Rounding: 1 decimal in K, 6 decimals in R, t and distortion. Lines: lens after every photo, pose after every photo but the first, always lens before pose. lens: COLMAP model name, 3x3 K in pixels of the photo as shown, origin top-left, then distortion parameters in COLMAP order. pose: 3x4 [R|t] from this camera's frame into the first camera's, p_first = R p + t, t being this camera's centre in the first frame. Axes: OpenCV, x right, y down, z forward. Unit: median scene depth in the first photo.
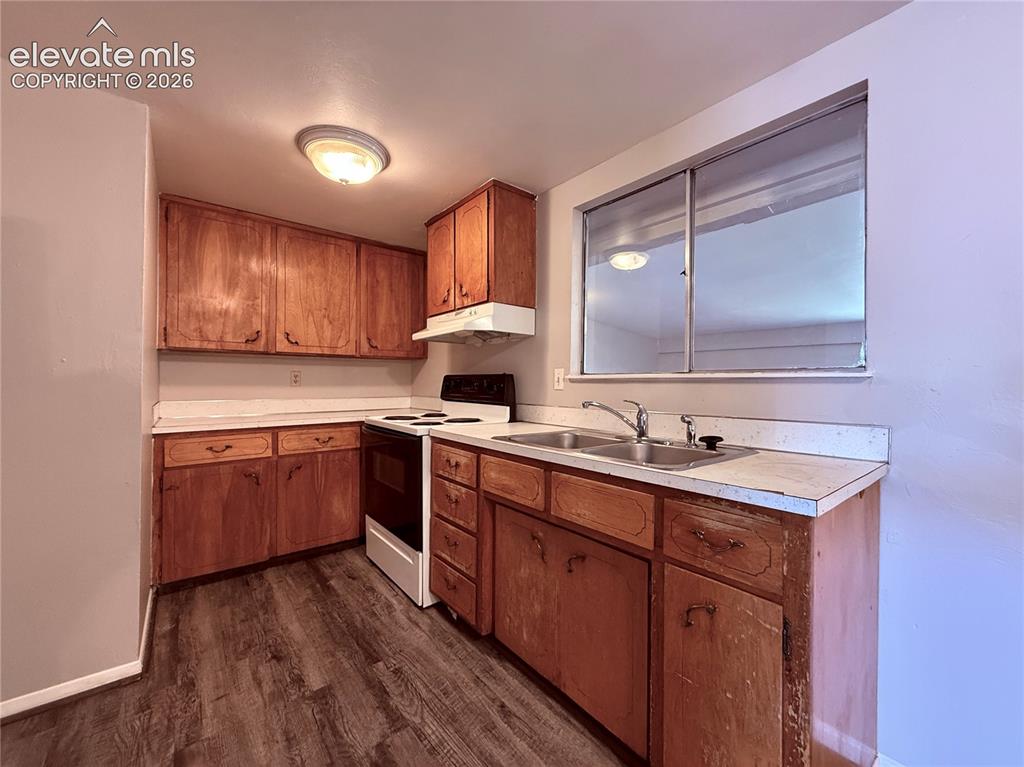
lens RADIAL K [[402.2, 0, 512.0], [0, 402.2, 383.5], [0, 0, 1]] dist [-0.006203, -0.000019]
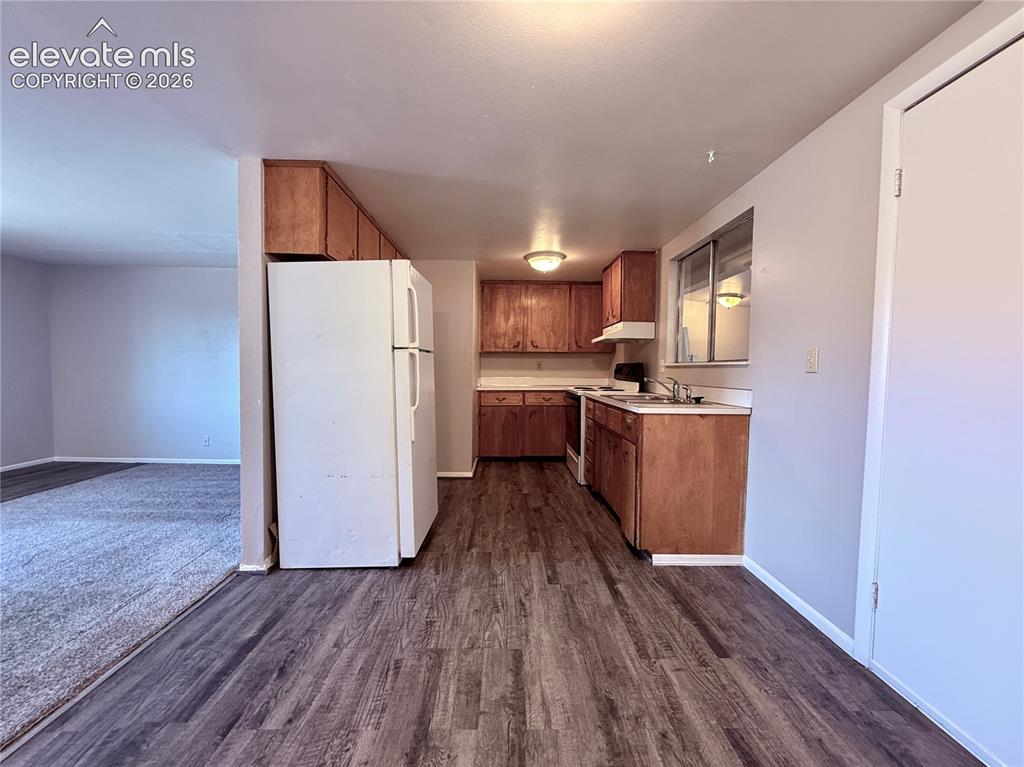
lens RADIAL K [[402.2, 0, 512.0], [0, 402.2, 383.5], [0, 0, 1]] dist [-0.006203, -0.000019]
pose [[0.787843, 0.024457, -0.615390, 0.616462], [-0.004631, 0.999418, 0.033791, 0.007575], [0.615858, -0.023772, 0.787498, -0.630749]]
